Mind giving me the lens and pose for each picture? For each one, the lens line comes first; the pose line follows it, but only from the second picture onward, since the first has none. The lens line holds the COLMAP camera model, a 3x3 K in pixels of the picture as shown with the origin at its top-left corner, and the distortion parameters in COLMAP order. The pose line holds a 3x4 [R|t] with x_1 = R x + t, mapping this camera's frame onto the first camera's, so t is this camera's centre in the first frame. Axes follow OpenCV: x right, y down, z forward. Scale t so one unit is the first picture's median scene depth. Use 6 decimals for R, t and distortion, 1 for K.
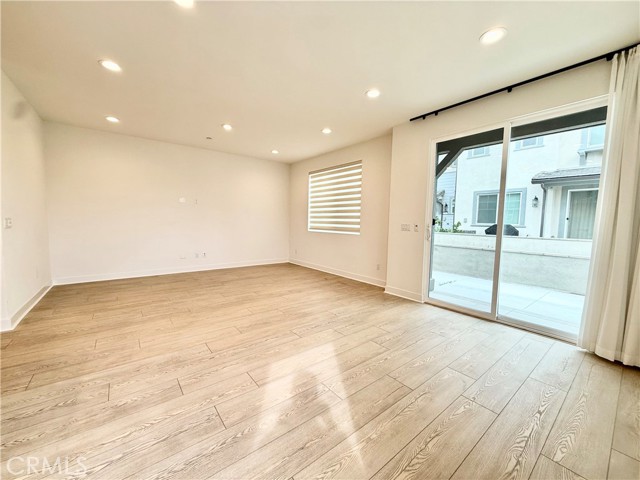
lens RADIAL K [[254.7, 0, 318.8], [0, 254.7, 239.8], [0, 0, 1]] dist [-0.002564, 0.001342]
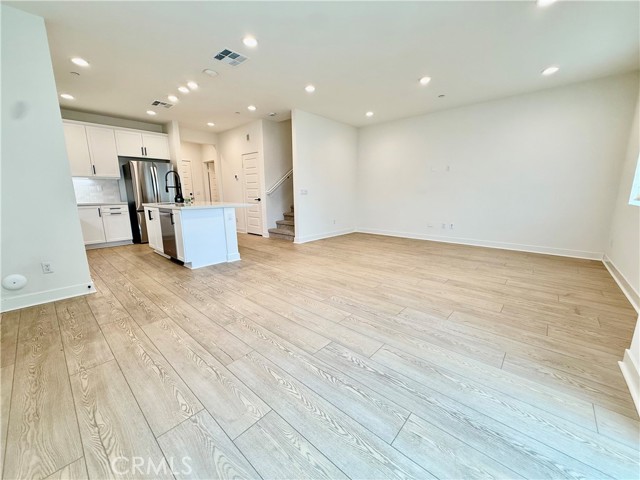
lens RADIAL K [[254.7, 0, 321.6], [0, 254.7, 241.3], [0, 0, 1]] dist [-0.002564, 0.001342]
pose [[0.172322, 0.167057, -0.970771, 0.741815], [-0.063870, 0.985335, 0.158226, -0.007415], [0.982968, 0.034738, 0.180465, 0.696489]]
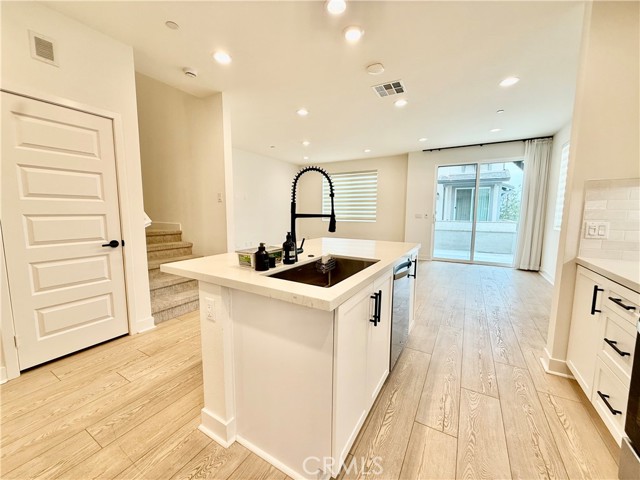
lens RADIAL K [[254.7, 0, 319.9], [0, 254.7, 238.5], [0, 0, 1]] dist [-0.002564, 0.001342]
pose [[0.931249, -0.054096, 0.360345, -1.108505], [0.040595, 0.998165, 0.044937, -0.006697], [-0.362114, -0.027219, 0.931736, -0.384297]]
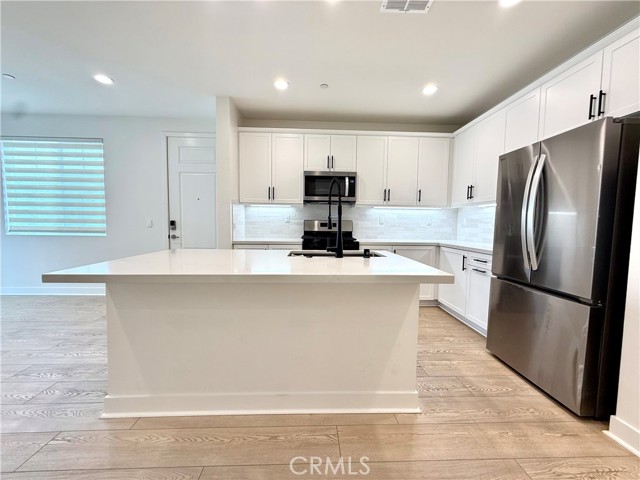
lens RADIAL K [[254.7, 0, 318.2], [0, 254.7, 238.5], [0, 0, 1]] dist [-0.002564, 0.001342]
pose [[-0.807165, -0.066385, 0.586581, -1.278697], [0.015556, 0.990920, 0.133551, -0.062918], [-0.590121, 0.116922, -0.798803, 0.623335]]
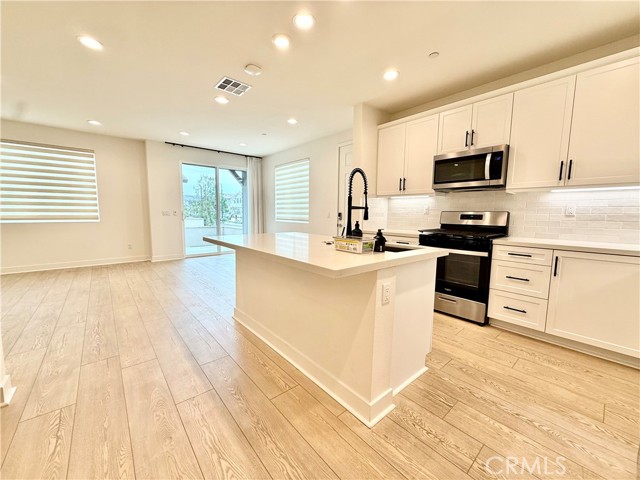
lens RADIAL K [[254.7, 0, 319.2], [0, 254.7, 237.5], [0, 0, 1]] dist [-0.002564, 0.001342]
pose [[-0.039005, -0.116591, 0.992414, -1.574985], [0.063290, 0.990887, 0.118899, -0.037967], [-0.997233, 0.067447, -0.031271, 0.211987]]
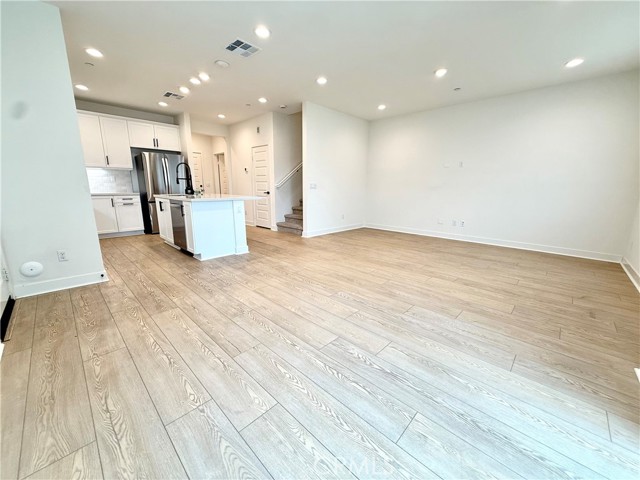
lens RADIAL K [[254.7, 0, 321.5], [0, 254.7, 241.3], [0, 0, 1]] dist [-0.002564, 0.001342]
pose [[0.138991, 0.192458, -0.971412, 0.736035], [-0.082025, 0.979800, 0.182384, -0.008815], [0.986891, 0.054330, 0.151970, 0.694115]]
